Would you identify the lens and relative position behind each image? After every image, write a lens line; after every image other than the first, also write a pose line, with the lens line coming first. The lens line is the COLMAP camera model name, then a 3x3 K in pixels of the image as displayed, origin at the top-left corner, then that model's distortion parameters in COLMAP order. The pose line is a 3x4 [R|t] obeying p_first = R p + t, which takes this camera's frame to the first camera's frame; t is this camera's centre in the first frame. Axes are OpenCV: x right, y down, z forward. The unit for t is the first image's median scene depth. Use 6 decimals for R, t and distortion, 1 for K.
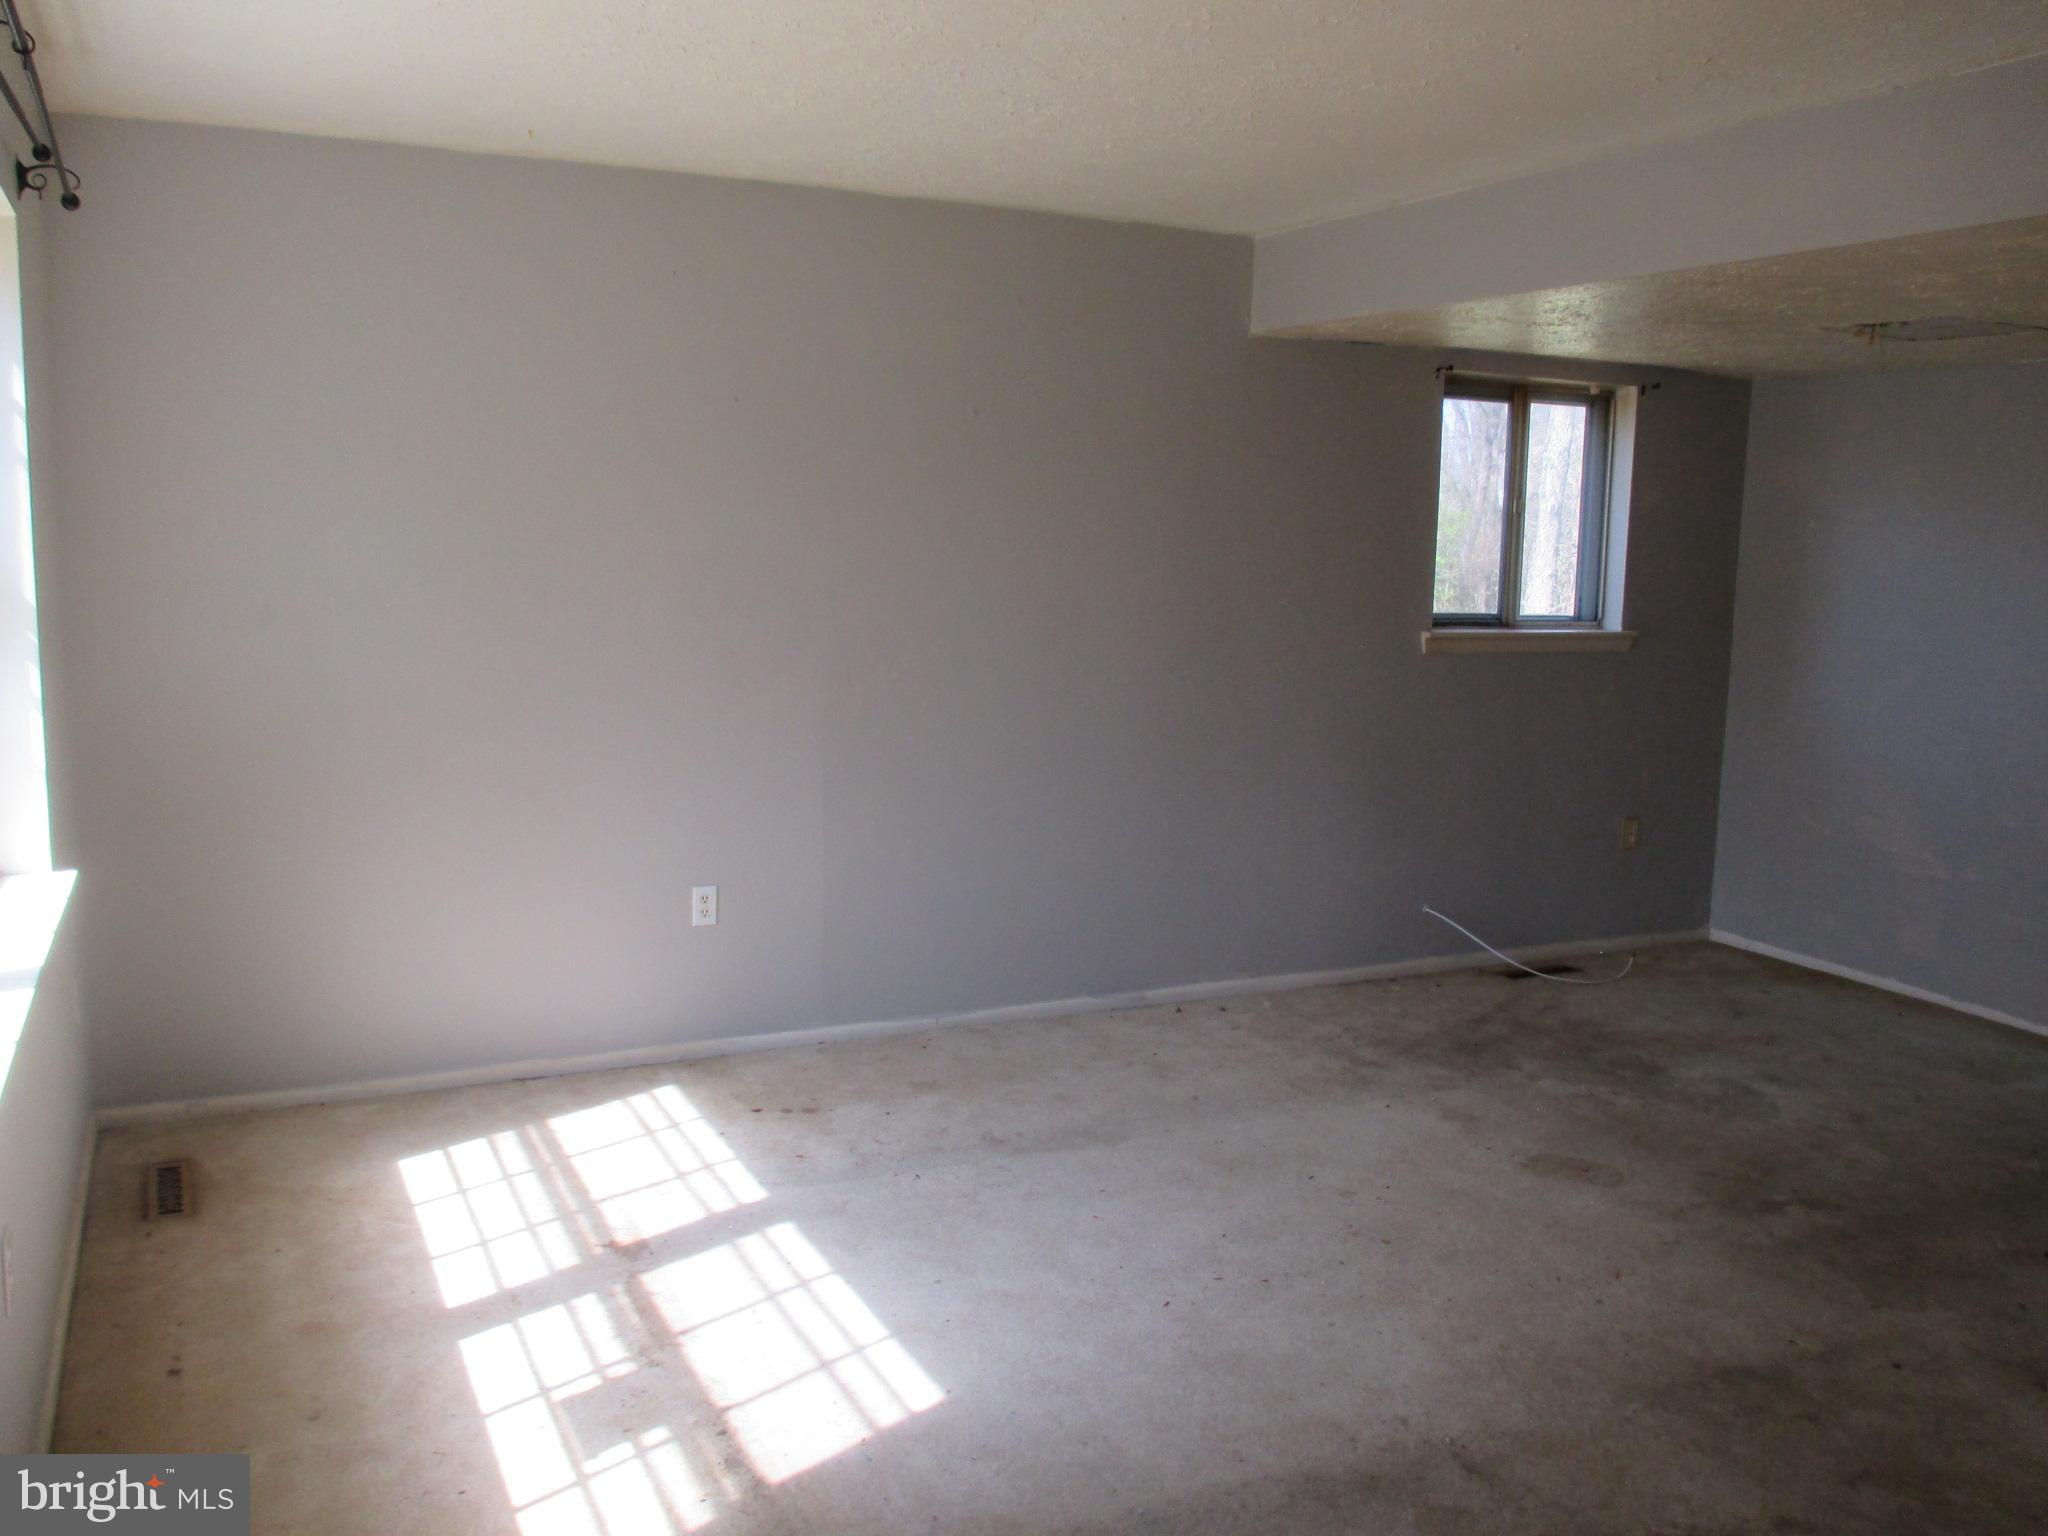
lens RADIAL K [[1703.2, 0, 1043.1], [0, 1703.2, 768.0], [0, 0, 1]] dist [-0.038453, 0.027696]
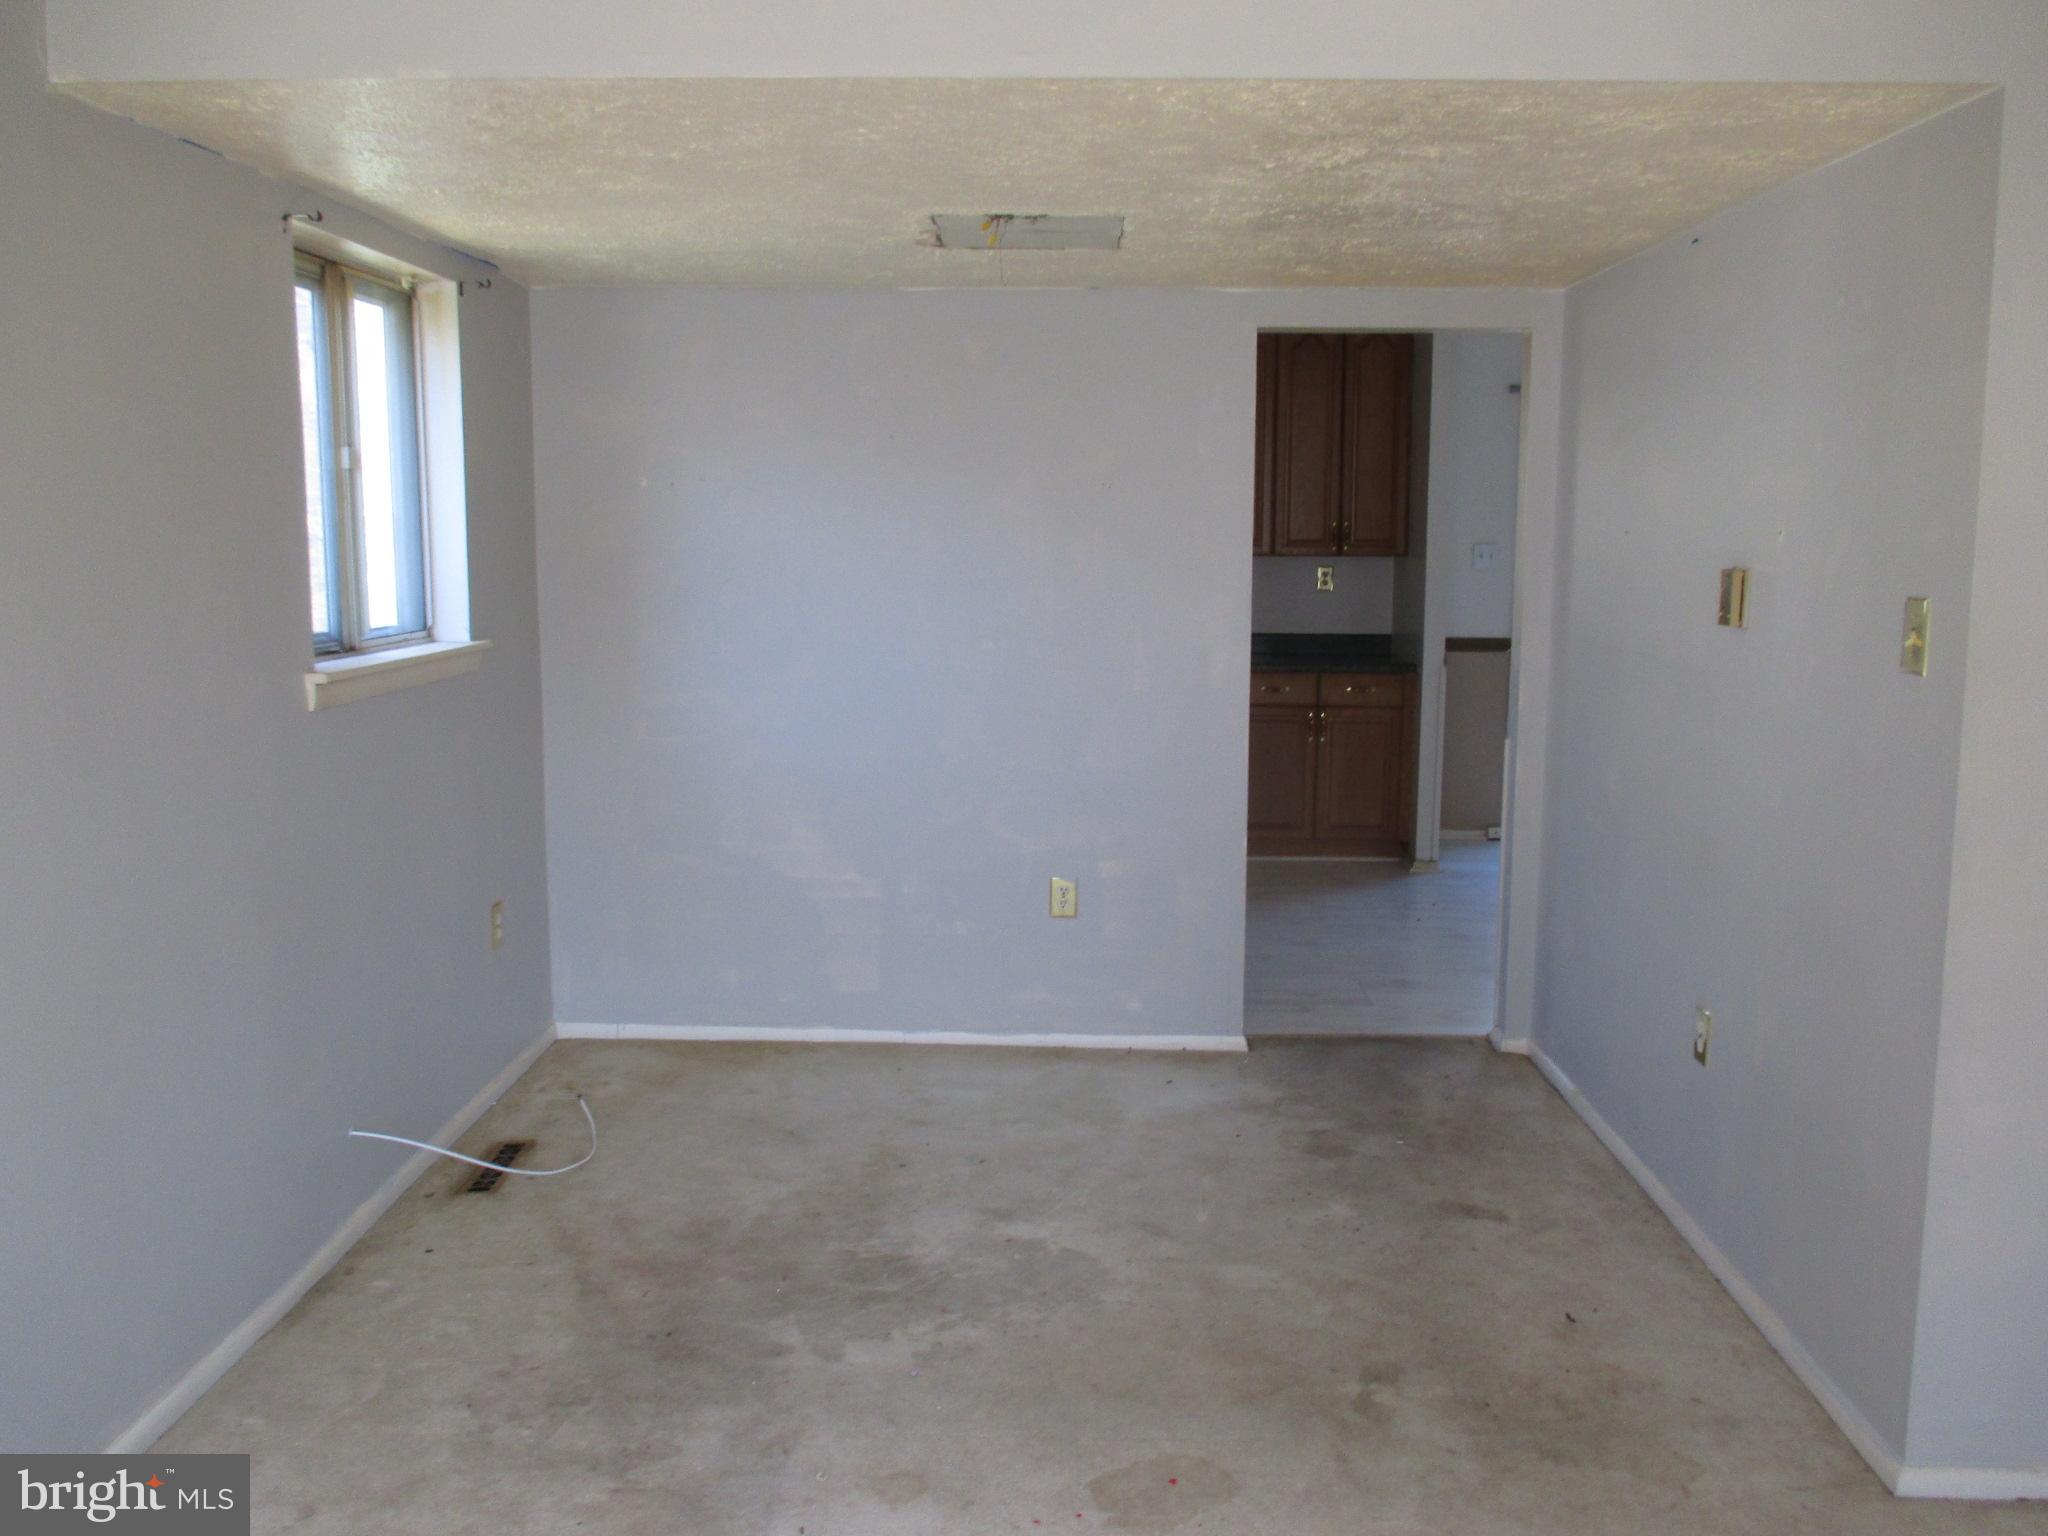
lens RADIAL K [[1703.2, 0, 1014.7], [0, 1703.2, 750.5], [0, 0, 1]] dist [-0.038453, 0.027696]
pose [[0.481462, -0.141271, 0.865007, -0.178041], [0.132117, 0.987345, 0.087715, -0.079982], [-0.866452, 0.072051, 0.494033, 0.554884]]
